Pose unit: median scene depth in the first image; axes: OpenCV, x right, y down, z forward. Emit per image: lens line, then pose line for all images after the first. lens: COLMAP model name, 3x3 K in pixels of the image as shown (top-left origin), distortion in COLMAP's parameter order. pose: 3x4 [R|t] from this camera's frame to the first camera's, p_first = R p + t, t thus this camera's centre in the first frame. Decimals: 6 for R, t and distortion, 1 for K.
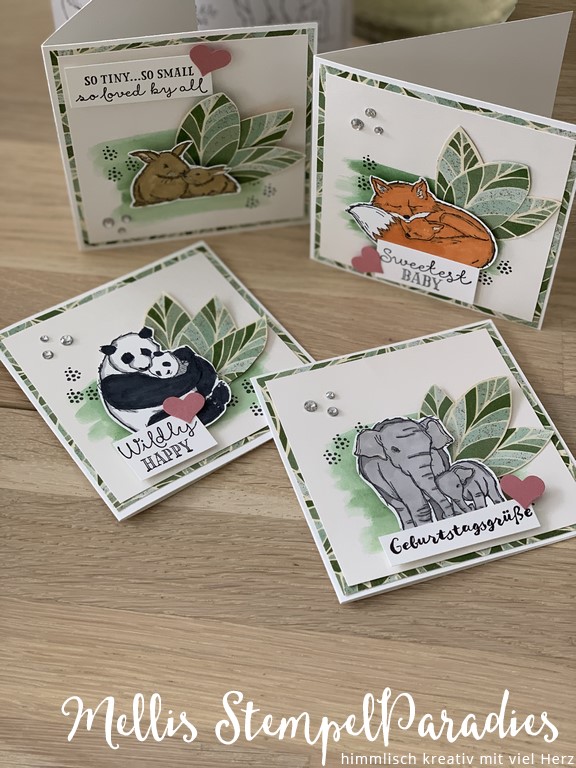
lens RADIAL K [[1186.3, 0, 288.0], [0, 1186.3, 384.0], [0, 0, 1]] dist [-0.064339, 1.092346]
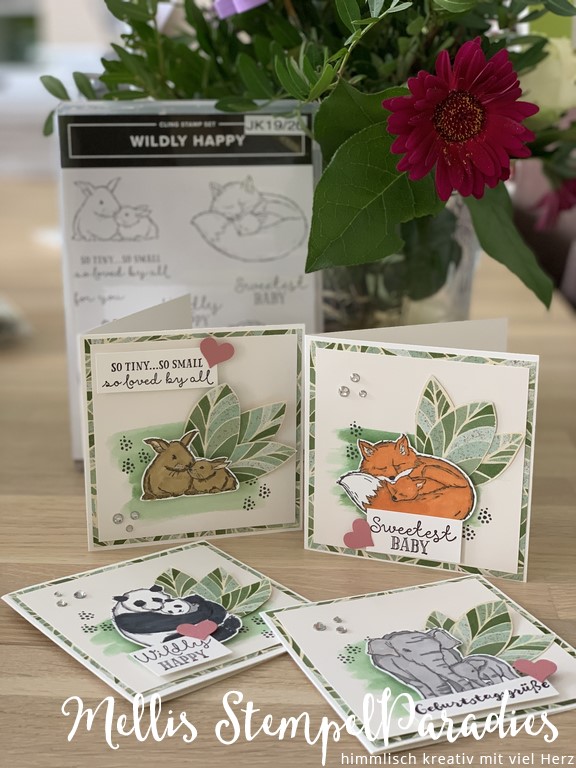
lens RADIAL K [[1176.2, 0, 298.8], [0, 1176.2, 384.0], [0, 0, 1]] dist [0.042888, 0.055688]
pose [[0.997049, -0.020961, 0.073856, -0.069946], [0.058614, 0.829134, -0.555968, 0.408507], [-0.049583, 0.558657, 0.827916, 0.031317]]
